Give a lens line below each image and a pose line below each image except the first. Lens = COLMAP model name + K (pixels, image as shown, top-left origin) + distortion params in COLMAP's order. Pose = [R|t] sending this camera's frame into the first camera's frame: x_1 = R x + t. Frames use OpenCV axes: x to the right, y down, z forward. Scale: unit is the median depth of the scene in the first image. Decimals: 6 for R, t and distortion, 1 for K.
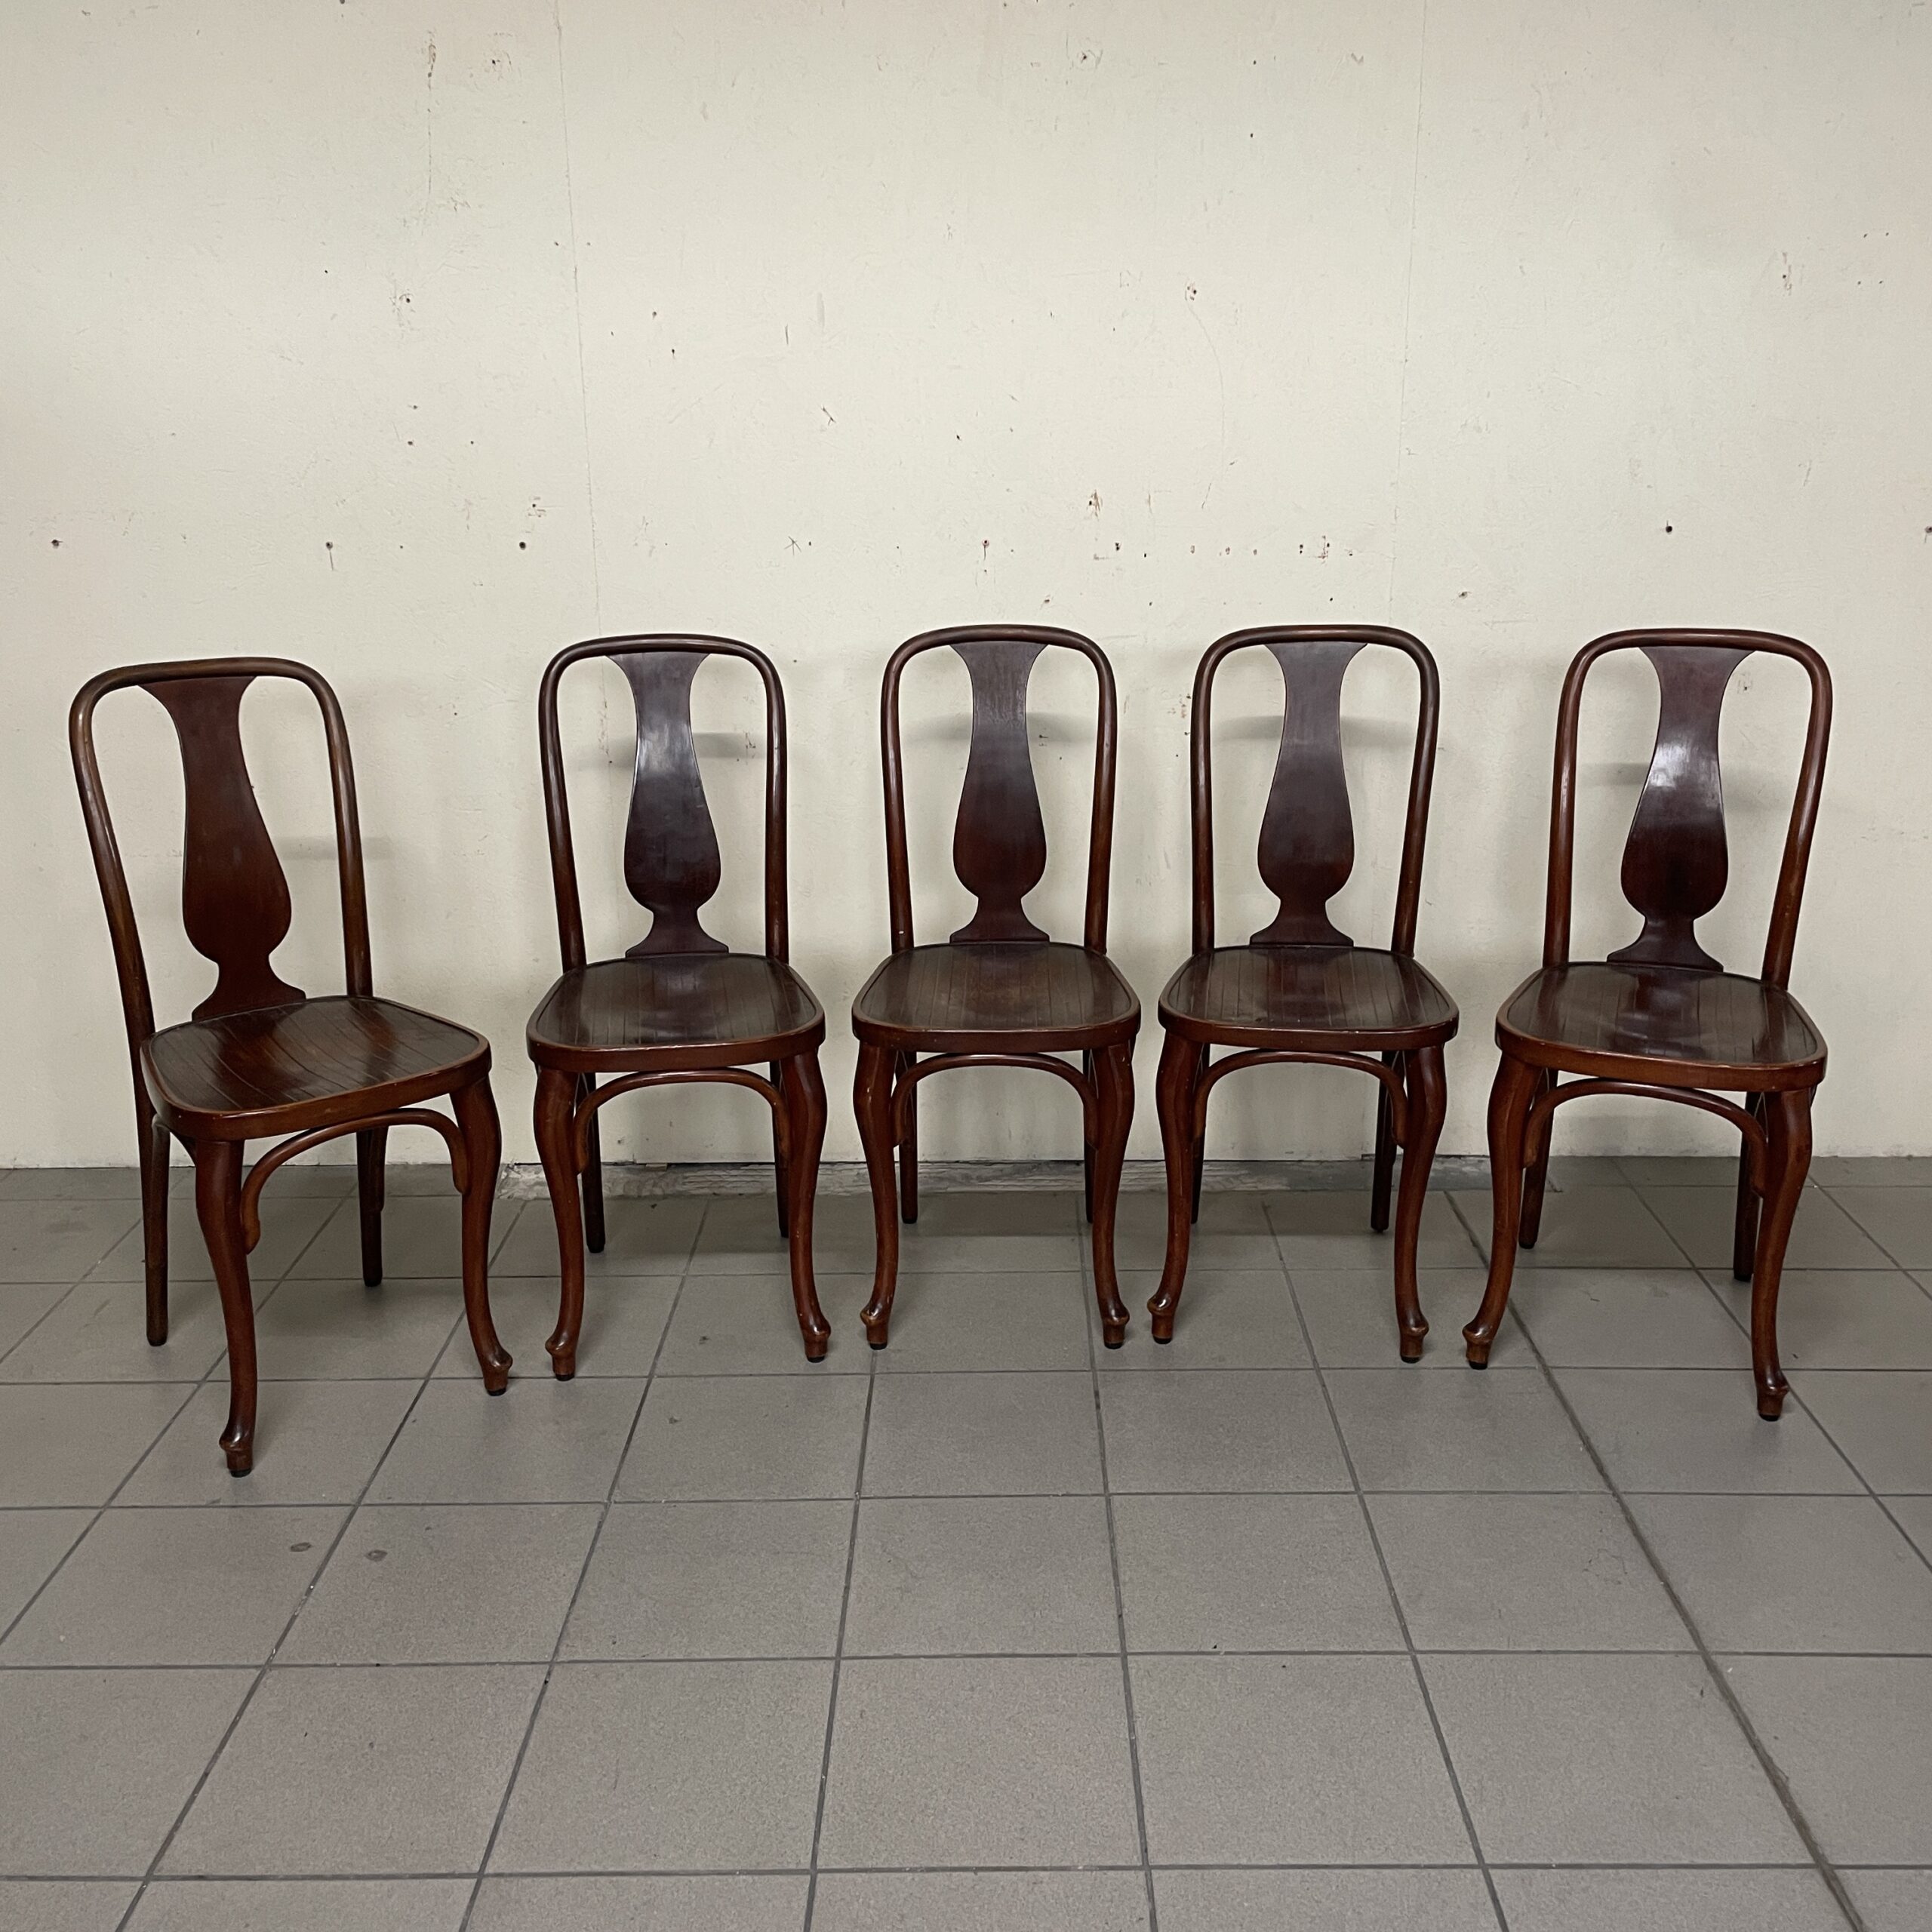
lens RADIAL K [[1938.9, 0, 980.8], [0, 1938.9, 946.3], [0, 0, 1]] dist [0.040687, 0.000000]
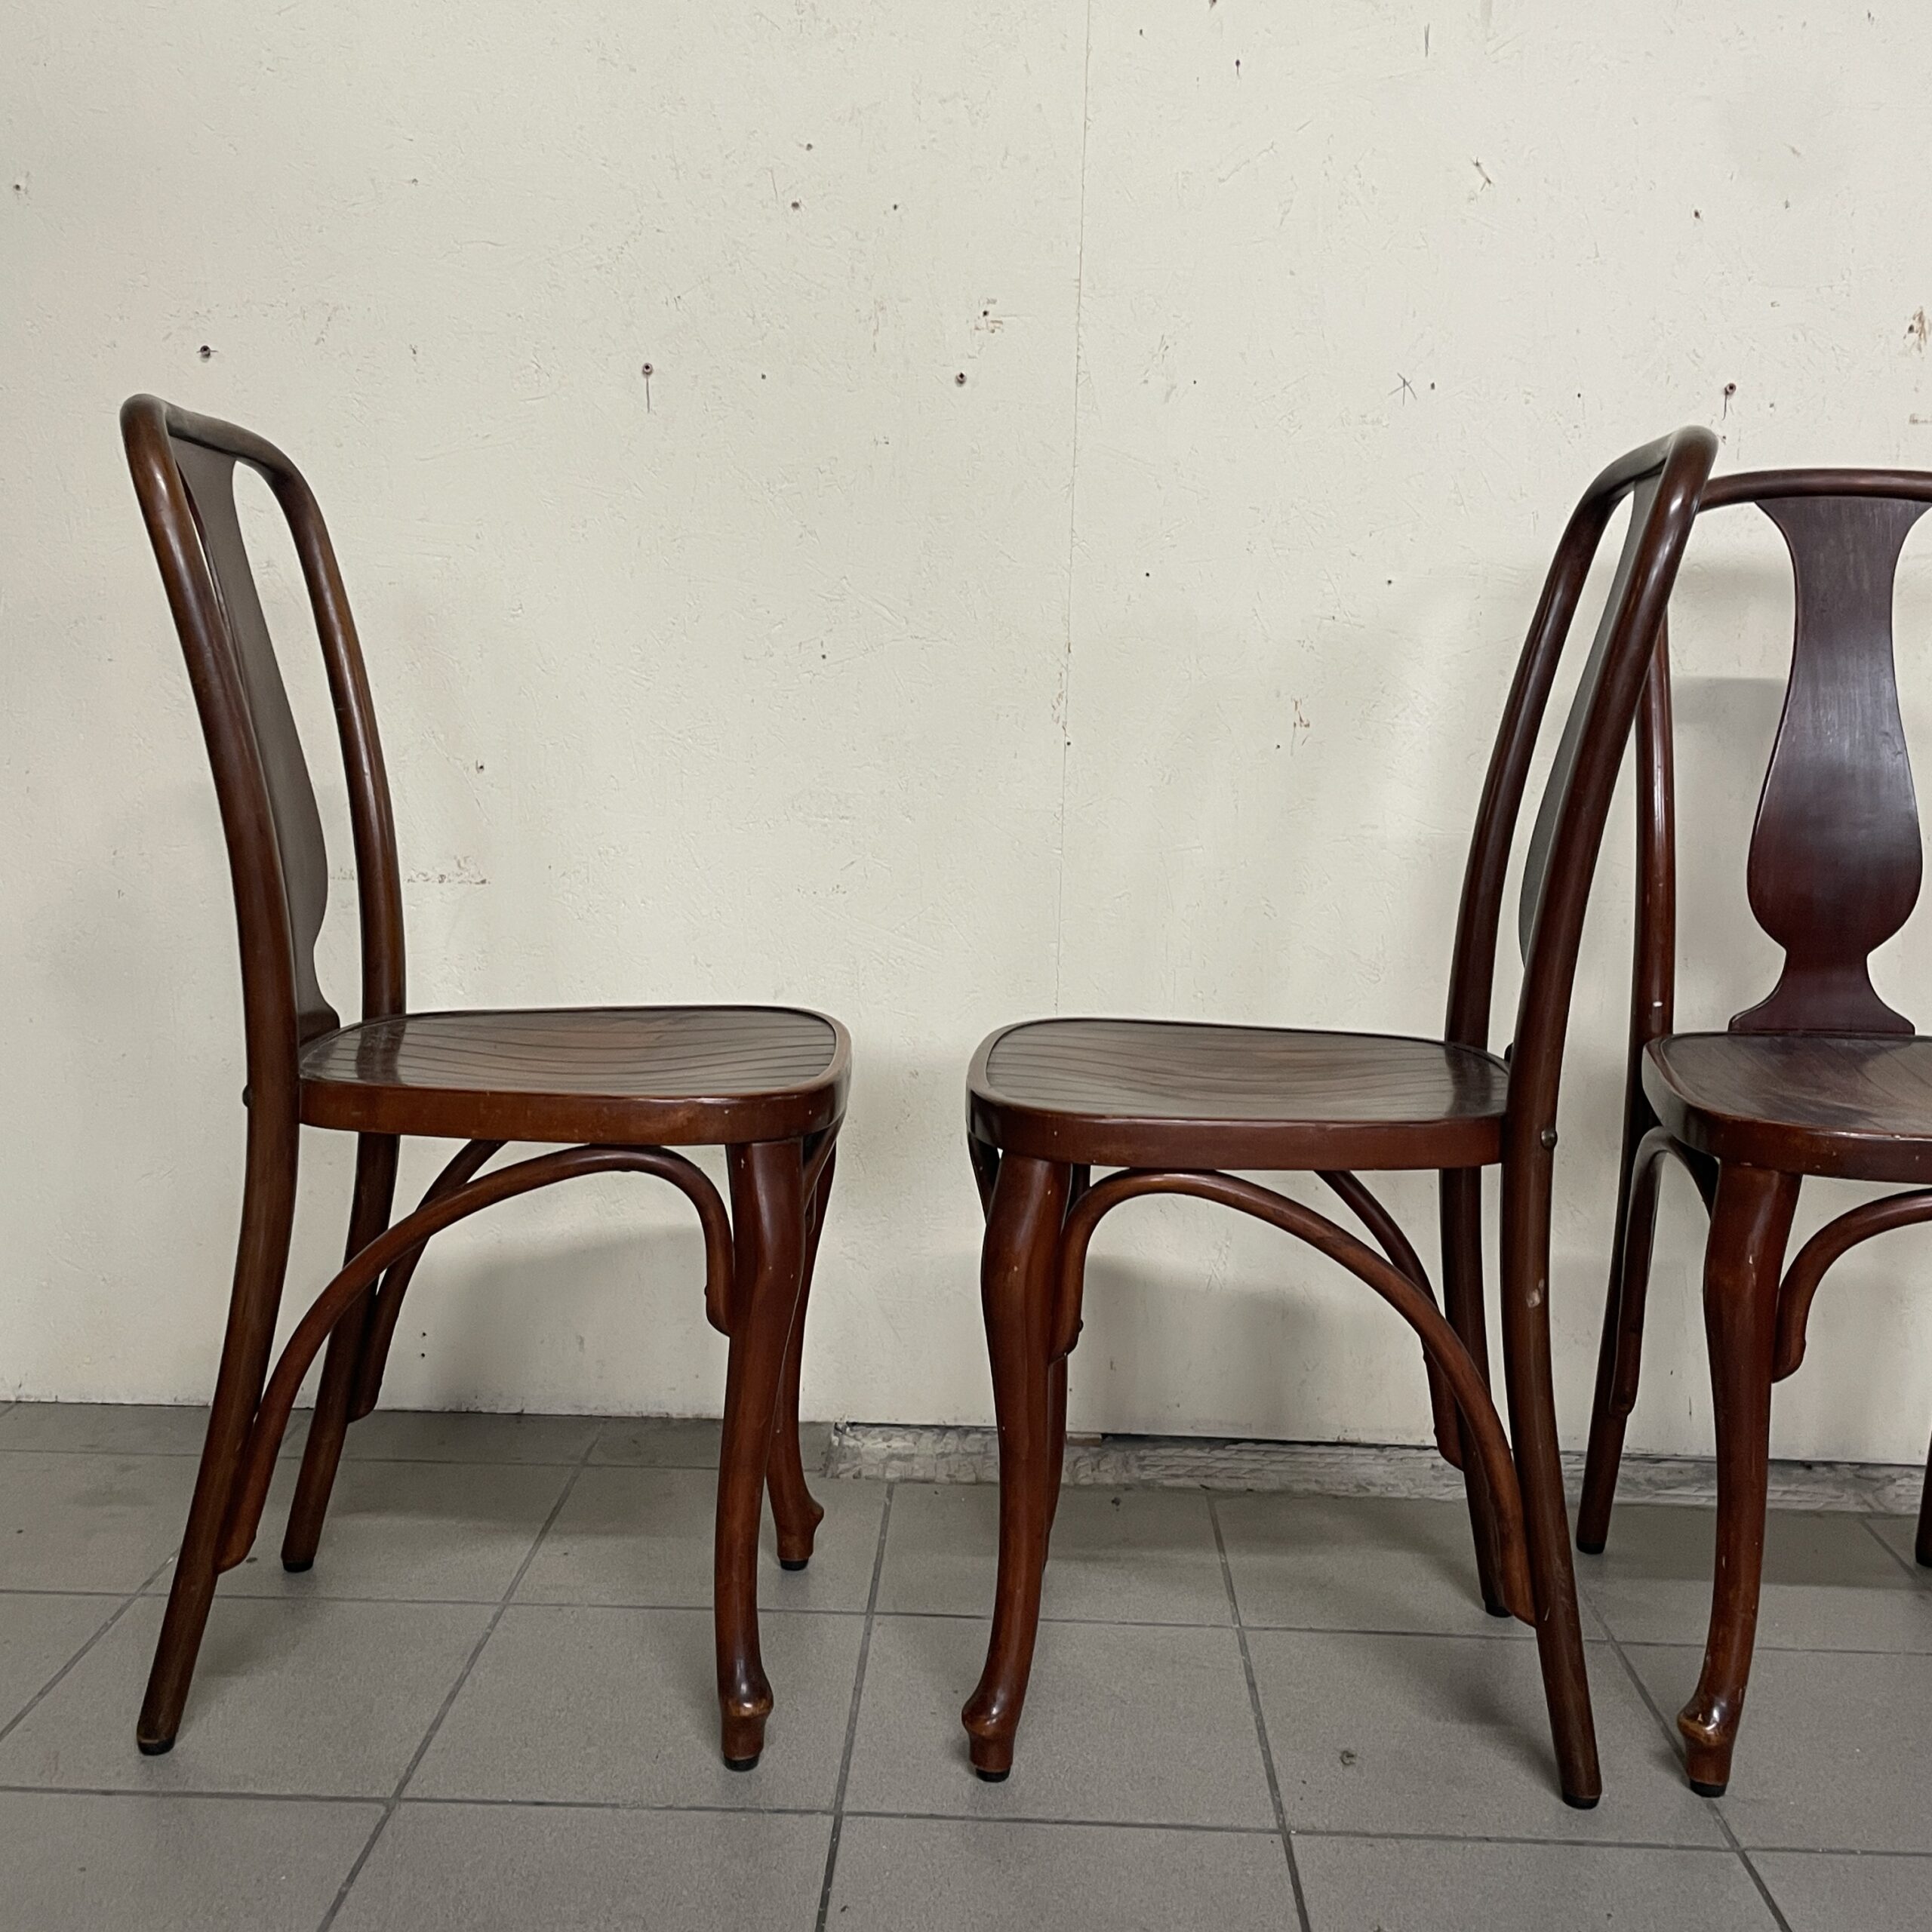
lens RADIAL K [[2144.1, 0, 985.1], [0, 2144.1, 963.4], [0, 0, 1]] dist [0.057159, 0.000000]
pose [[0.999184, 0.035468, -0.019313, -0.270690], [-0.037896, 0.988734, -0.144808, 0.094624], [0.013959, 0.145422, 0.989271, 0.466229]]
